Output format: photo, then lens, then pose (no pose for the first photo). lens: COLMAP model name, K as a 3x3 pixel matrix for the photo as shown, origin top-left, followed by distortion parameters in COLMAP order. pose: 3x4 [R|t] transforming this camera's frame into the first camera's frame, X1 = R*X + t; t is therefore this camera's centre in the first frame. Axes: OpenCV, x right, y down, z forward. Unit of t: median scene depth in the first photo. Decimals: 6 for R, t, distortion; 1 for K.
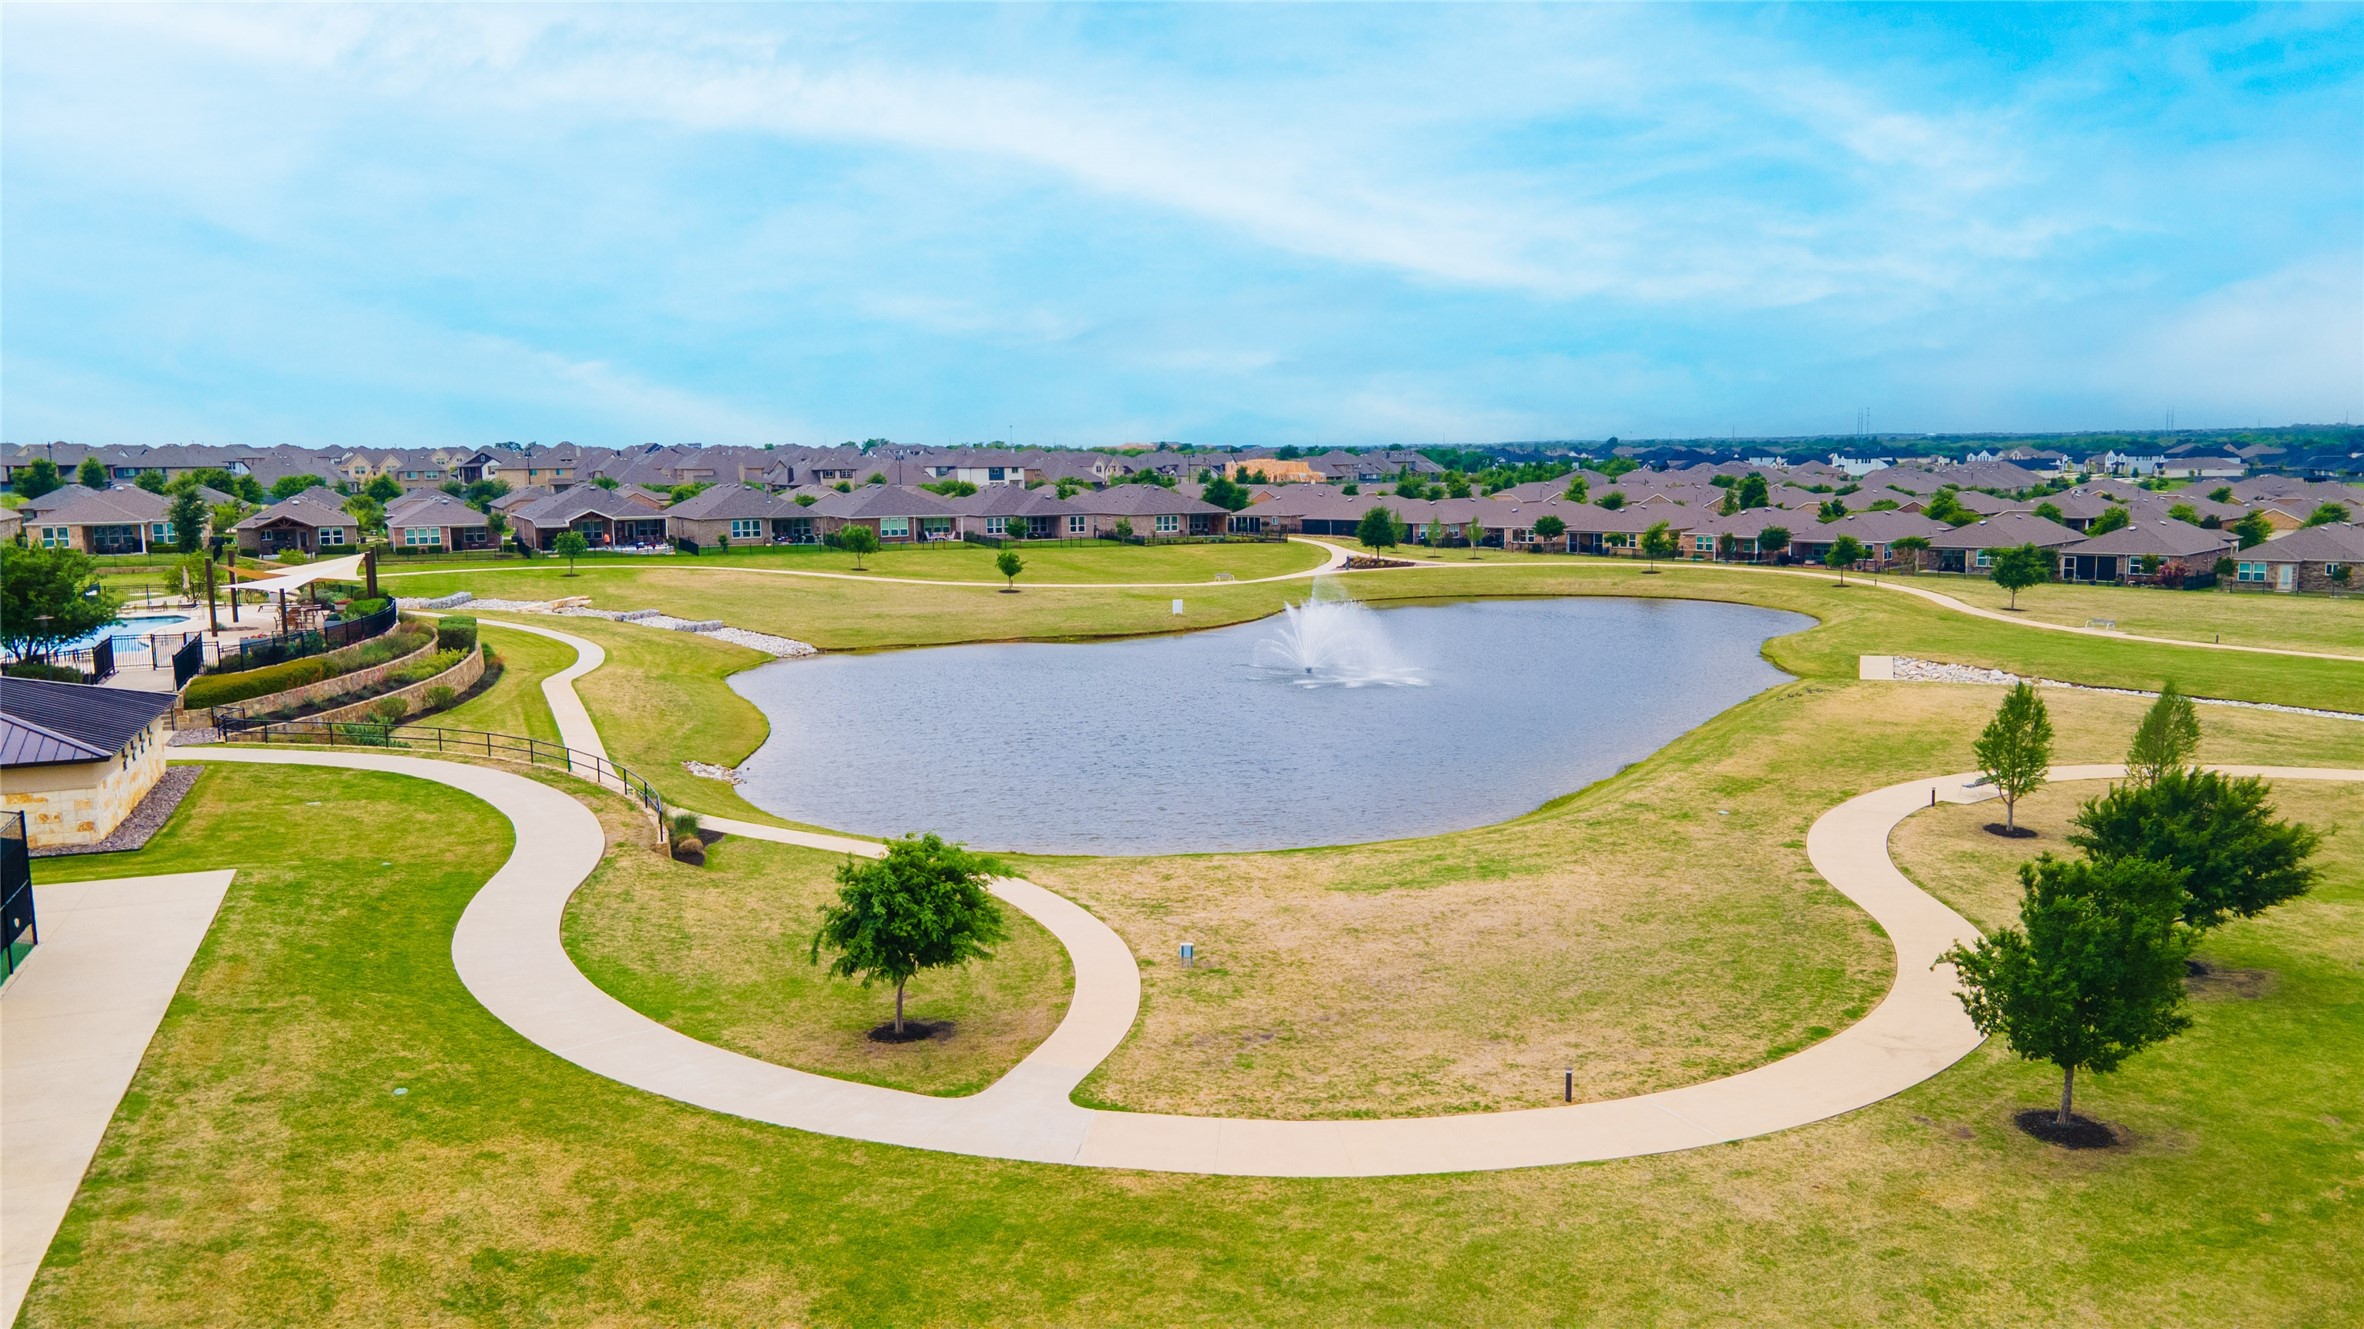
lens RADIAL K [[1746.4, 0, 1194.4], [0, 1746.4, 667.7], [0, 0, 1]] dist [0.038830, 0.015463]
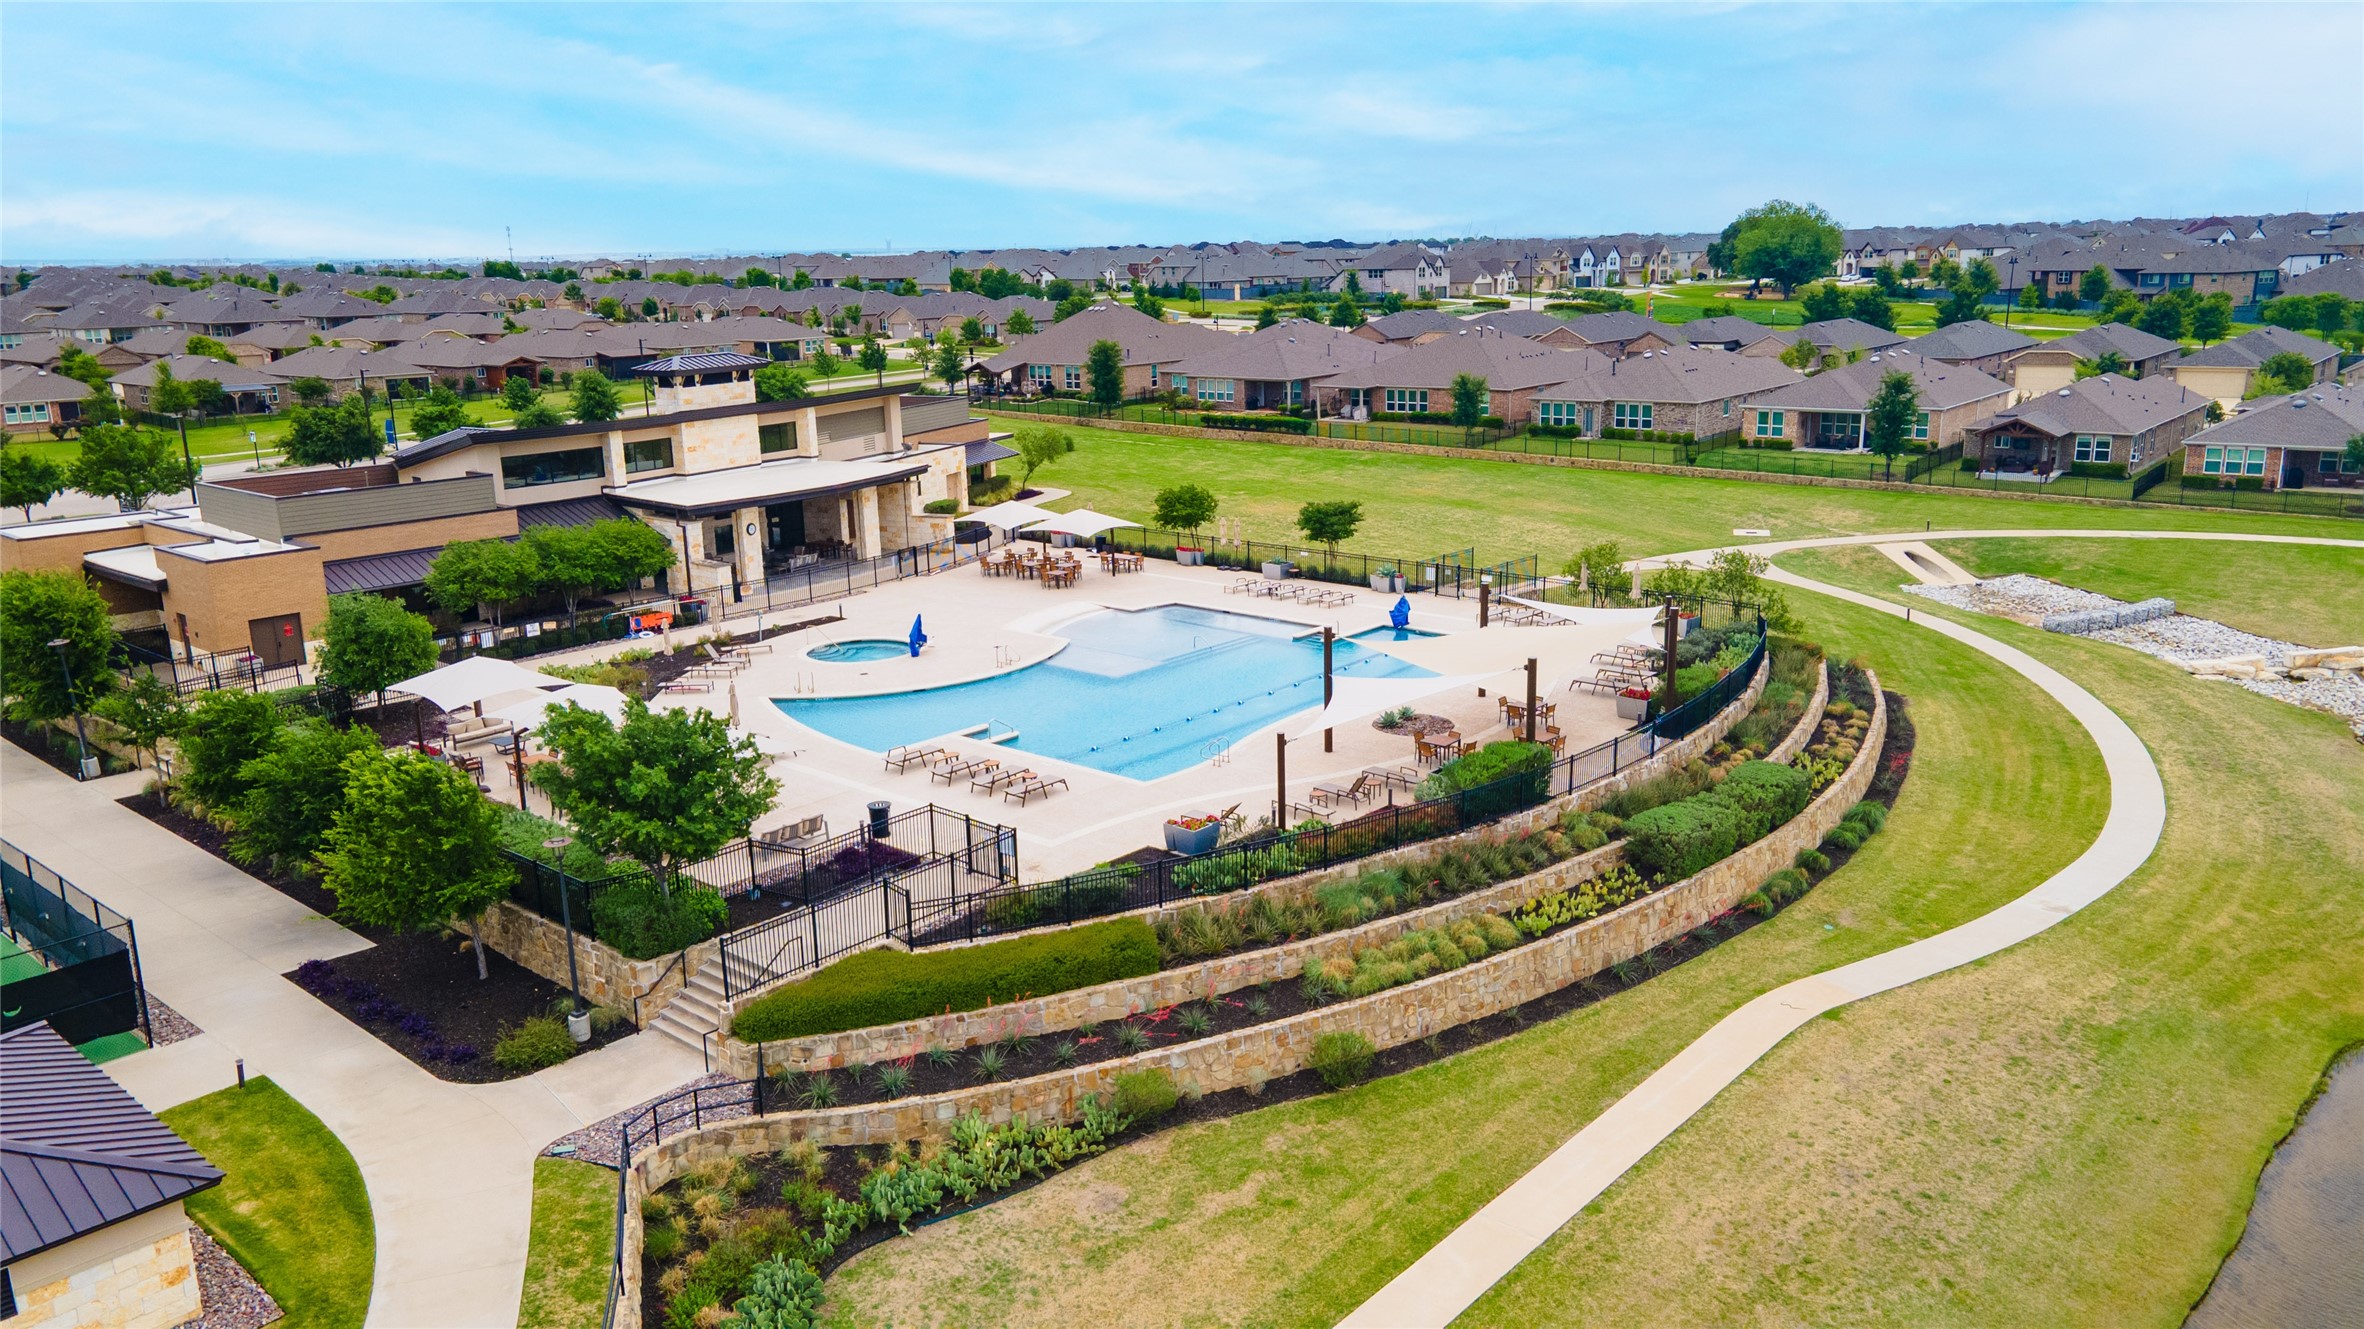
lens RADIAL K [[1746.4, 0, 1188.8], [0, 1746.4, 665.1], [0, 0, 1]] dist [0.038830, 0.015463]
pose [[0.424936, 0.218938, -0.878348, -0.024220], [-0.098867, 0.975731, 0.195380, -0.087469], [0.899808, 0.003816, 0.436270, 0.377190]]
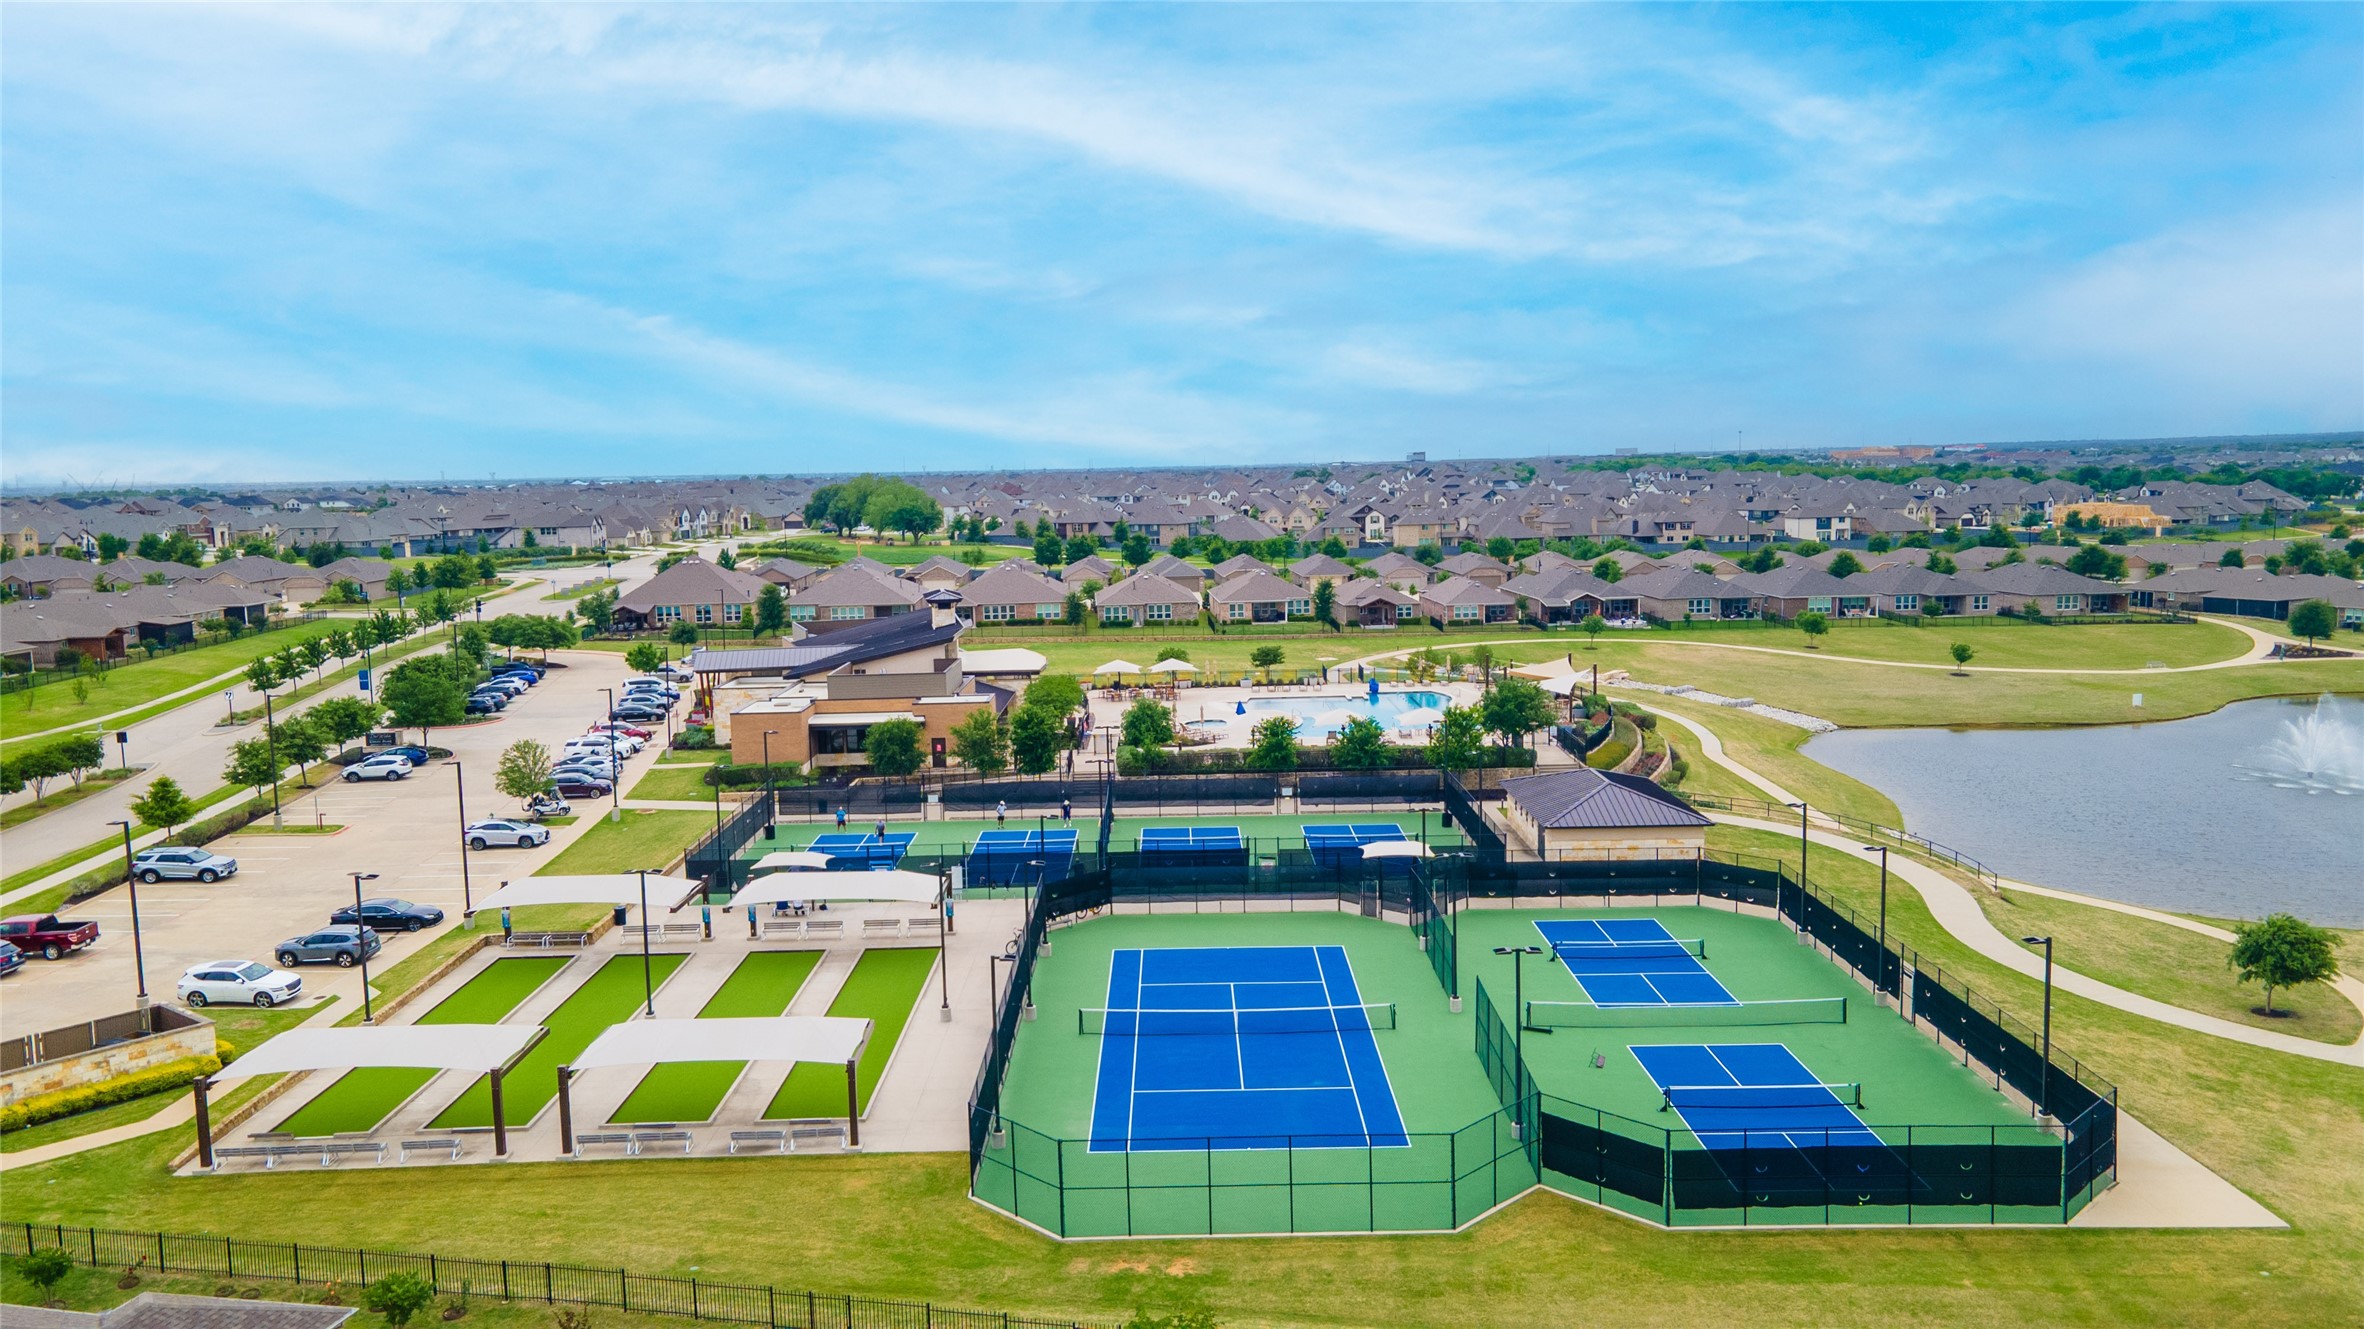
lens RADIAL K [[1746.4, 0, 1169.7], [0, 1746.4, 679.3], [0, 0, 1]] dist [0.038830, 0.015463]
pose [[0.919788, 0.043657, -0.389980, -0.121661], [-0.040951, 0.999045, 0.015255, -0.033481], [0.390274, 0.001939, 0.920697, -0.302224]]
